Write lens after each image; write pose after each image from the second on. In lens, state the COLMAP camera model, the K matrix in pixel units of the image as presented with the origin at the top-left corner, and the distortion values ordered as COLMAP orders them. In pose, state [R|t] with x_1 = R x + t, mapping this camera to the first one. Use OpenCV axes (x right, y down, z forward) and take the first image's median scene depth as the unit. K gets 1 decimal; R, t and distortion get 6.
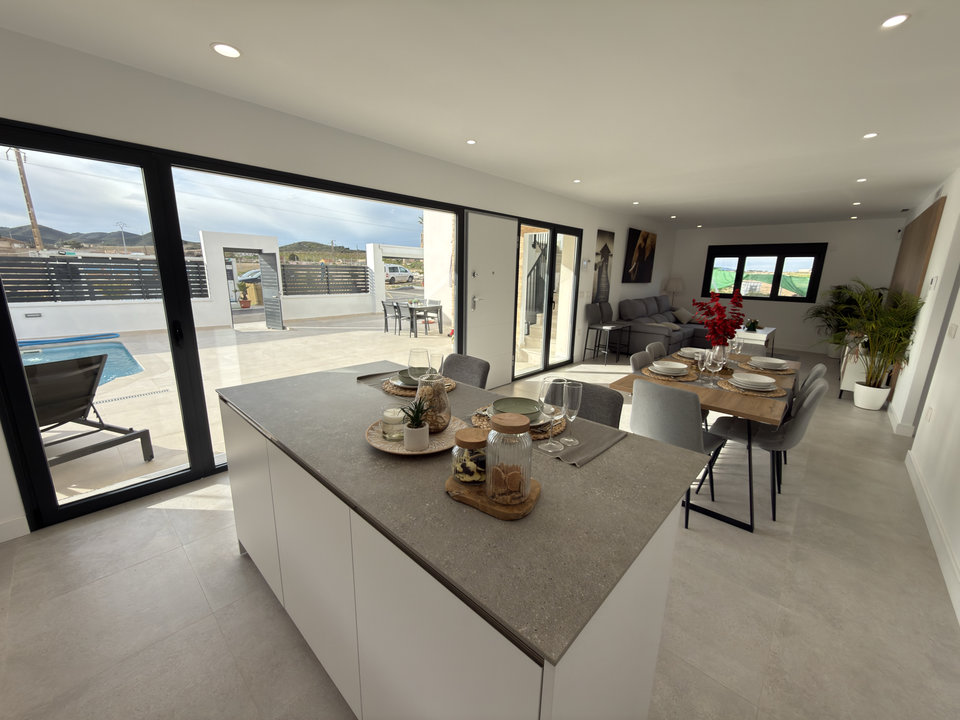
lens RADIAL K [[383.1, 0, 479.3], [0, 383.1, 358.2], [0, 0, 1]] dist [-0.000652, 0.000589]
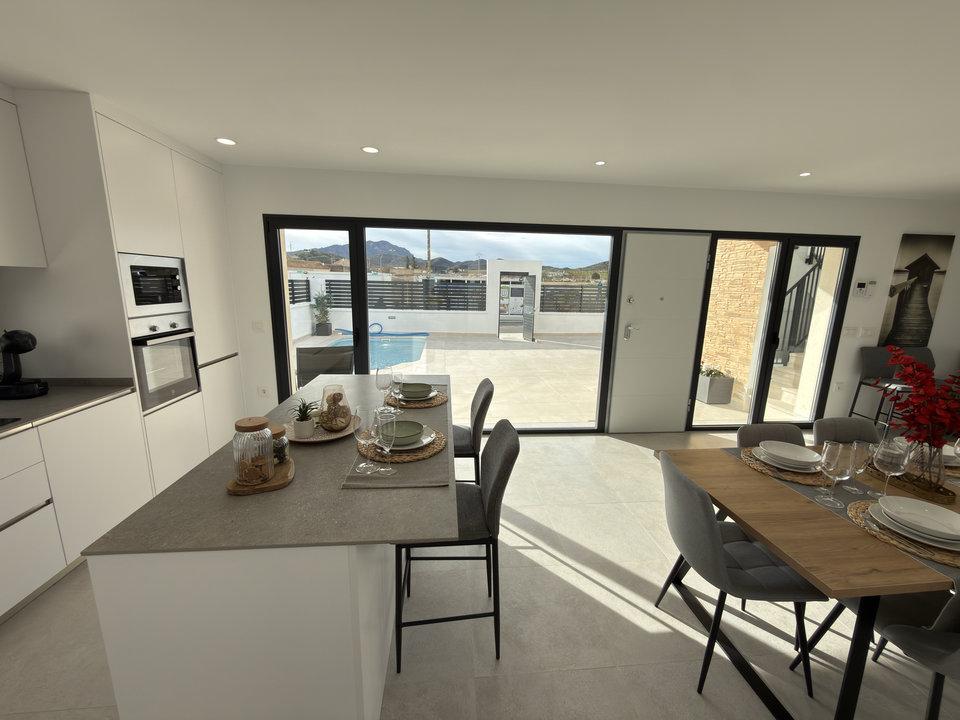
lens RADIAL K [[383.1, 0, 482.9], [0, 383.1, 359.1], [0, 0, 1]] dist [-0.000652, 0.000589]
pose [[0.751110, 0.124843, -0.648266, 0.218841], [-0.152670, 0.988186, 0.013414, -0.027546], [0.642282, 0.088895, 0.761296, 0.069936]]
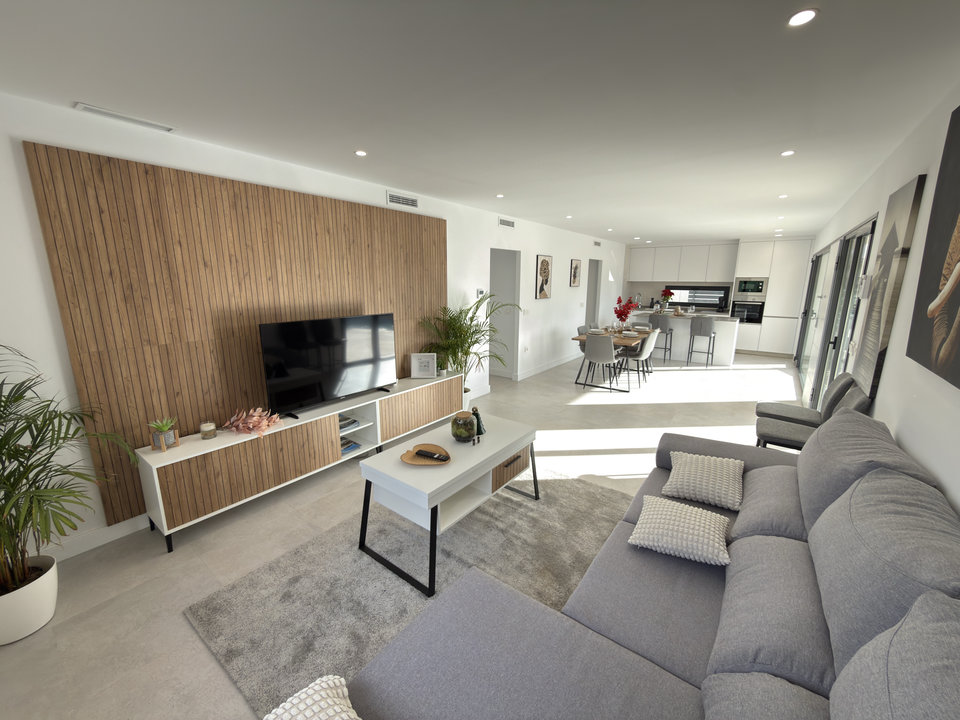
lens RADIAL K [[383.1, 0, 482.0], [0, 383.1, 361.7], [0, 0, 1]] dist [-0.000652, 0.000589]
pose [[-0.992948, -0.004905, -0.118448, 0.759855], [-0.054698, 0.905390, 0.421044, -0.318818], [0.105176, 0.424554, -0.899273, 1.357591]]
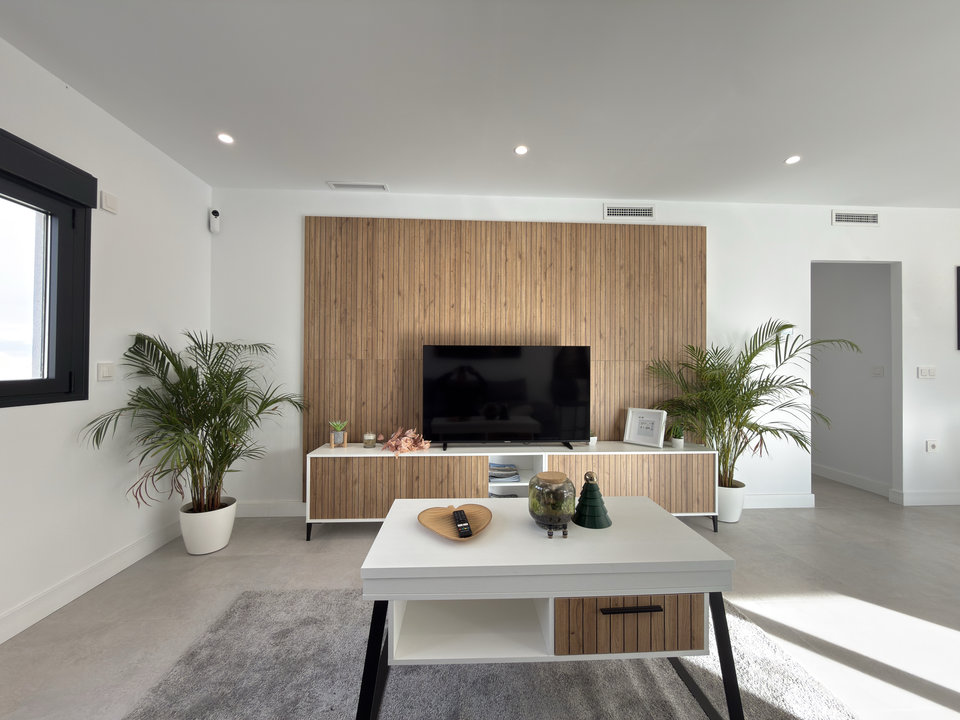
lens RADIAL K [[383.1, 0, 482.4], [0, 383.1, 361.1], [0, 0, 1]] dist [-0.000652, 0.000589]
pose [[-0.723853, -0.020478, 0.689650, 0.606592], [0.133804, 0.976416, 0.169434, -0.207285], [-0.676855, 0.214923, -0.704042, 1.188676]]
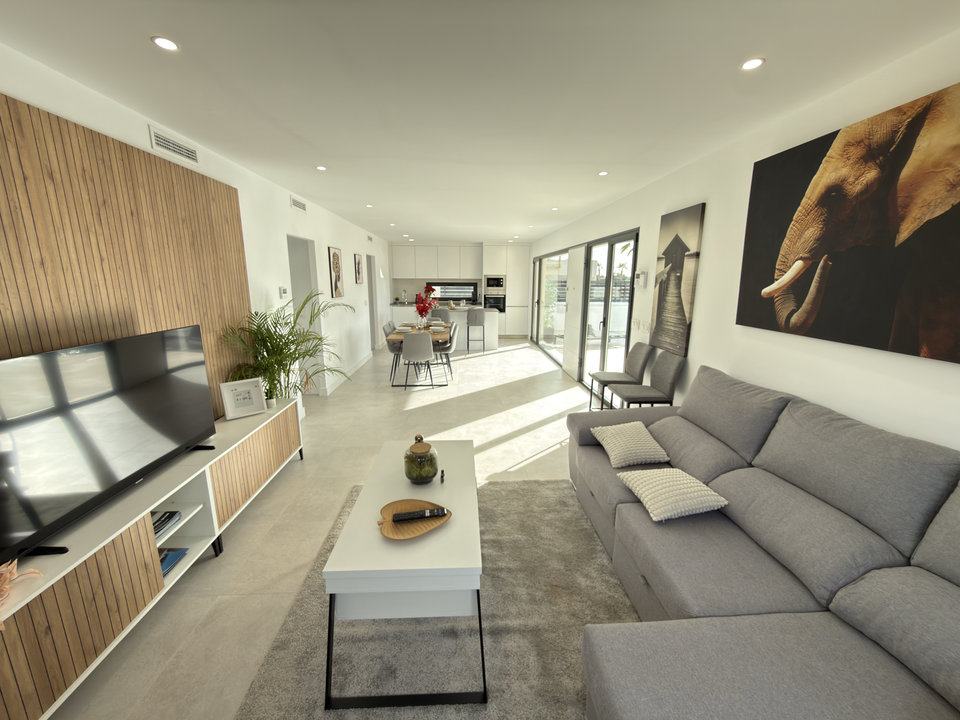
lens RADIAL K [[383.1, 0, 481.1], [0, 383.1, 361.2], [0, 0, 1]] dist [-0.000652, 0.000589]
pose [[-0.688755, 0.124187, -0.714279, 0.907816], [-0.185143, 0.922425, 0.338902, -0.275432], [0.700956, 0.365665, -0.612332, 1.214542]]
